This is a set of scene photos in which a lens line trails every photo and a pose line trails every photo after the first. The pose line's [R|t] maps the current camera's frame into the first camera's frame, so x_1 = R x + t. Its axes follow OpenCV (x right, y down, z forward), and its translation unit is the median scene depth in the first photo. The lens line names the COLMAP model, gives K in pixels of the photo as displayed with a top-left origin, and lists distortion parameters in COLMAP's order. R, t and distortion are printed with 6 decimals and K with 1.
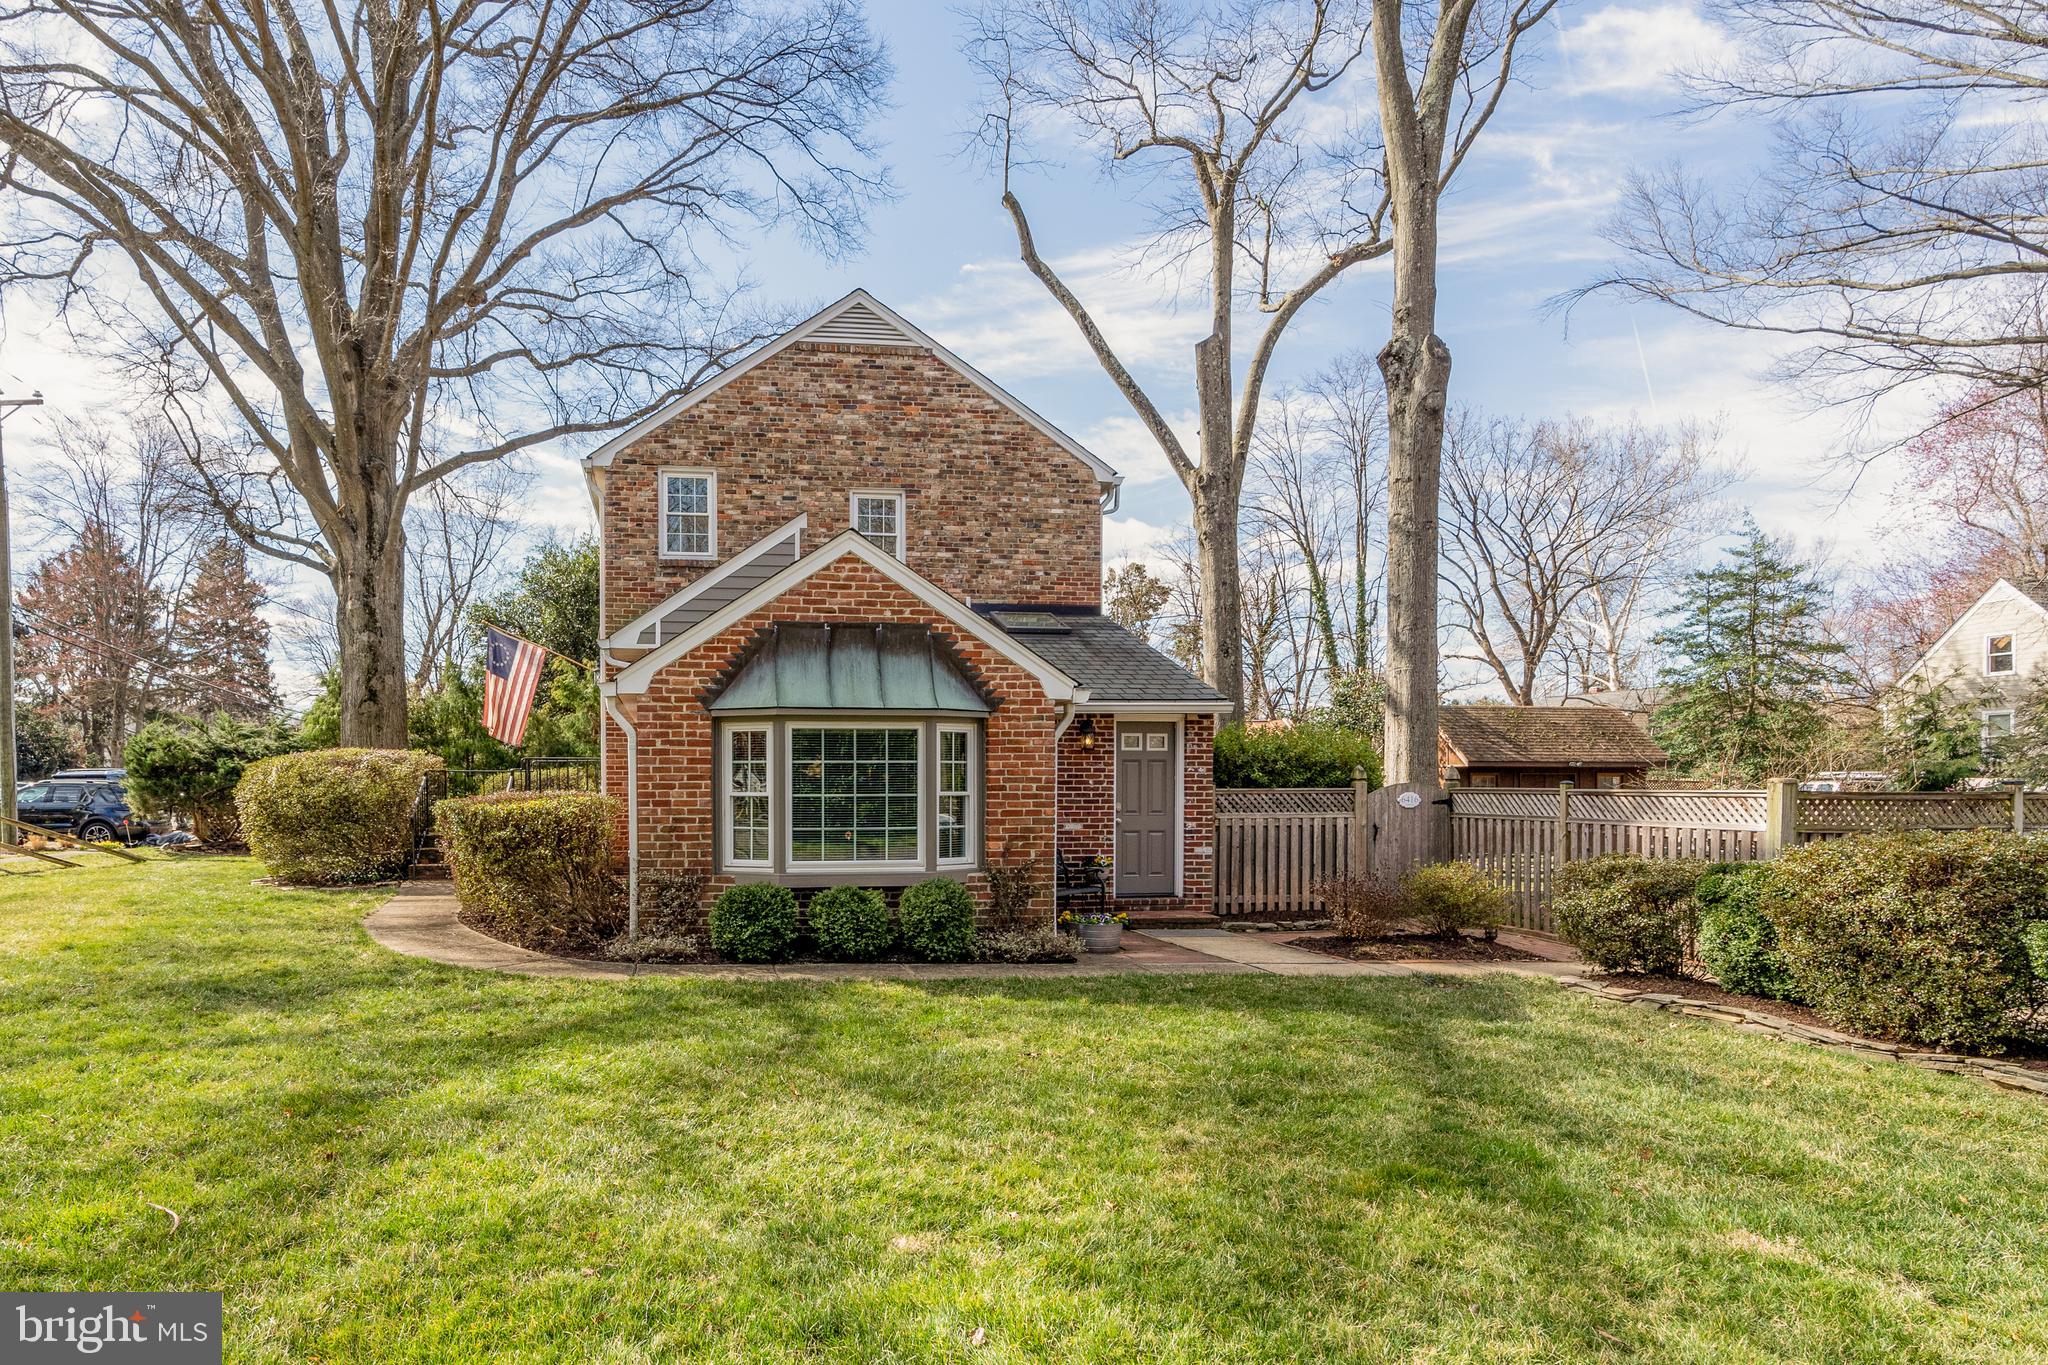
lens RADIAL K [[1169.7, 0, 842.5], [0, 1169.7, 811.2], [0, 0, 1]] dist [-0.006475, -0.000759]
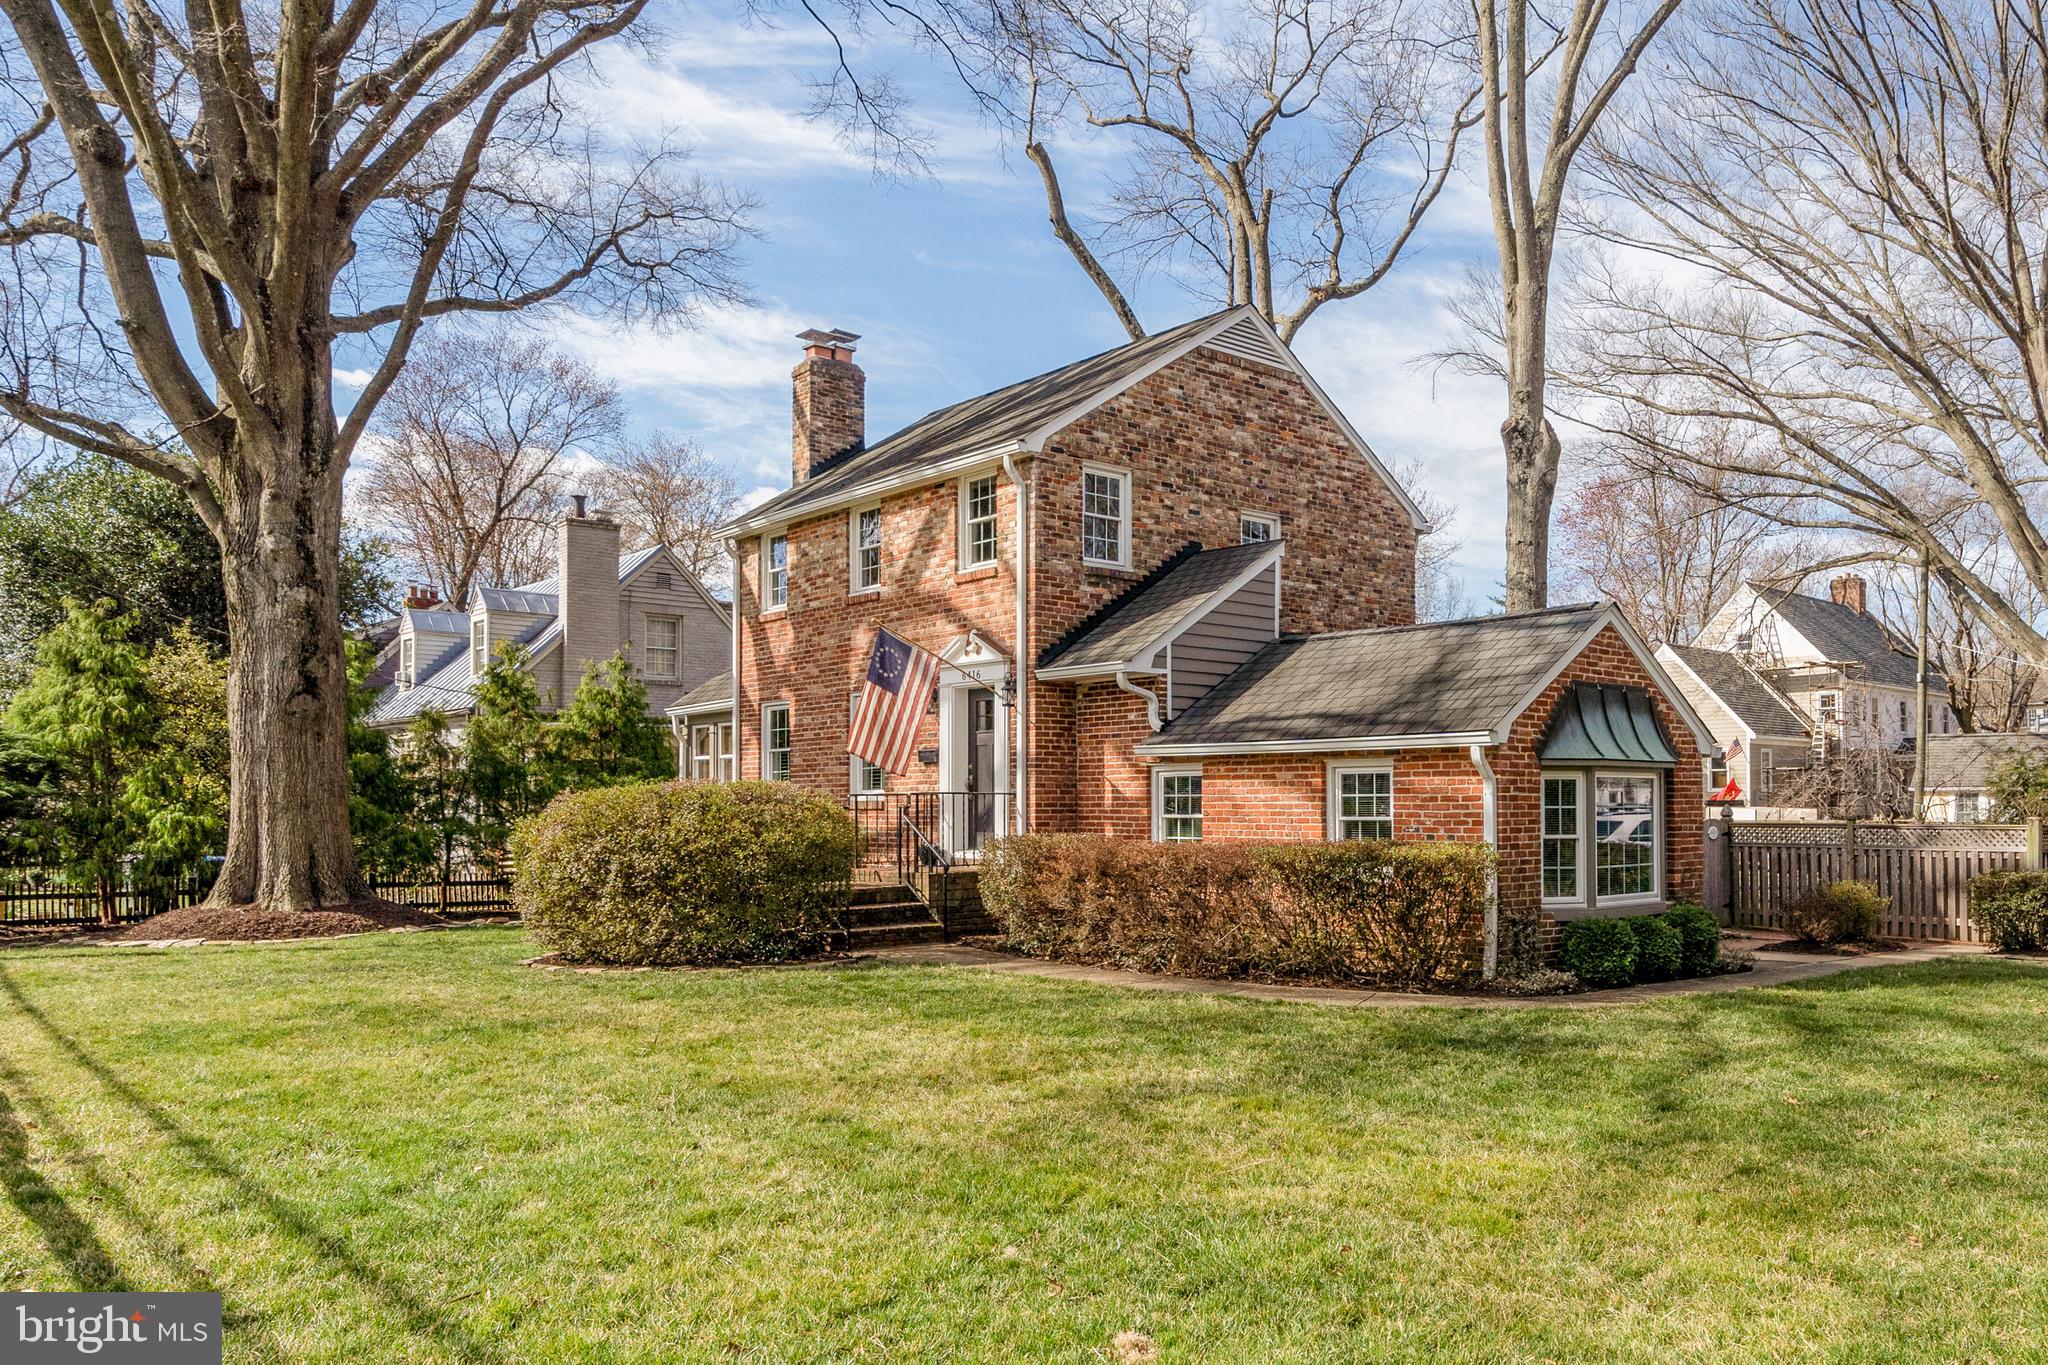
lens RADIAL K [[1516.6, 0, 1248.7], [0, 1516.6, 776.2], [0, 0, 1]] dist [-0.007762, 0.000519]
pose [[0.788653, 0.010787, 0.614745, -0.734296], [0.015547, 0.999176, -0.037478, -0.014159], [-0.614643, 0.039115, 0.787835, 0.039595]]
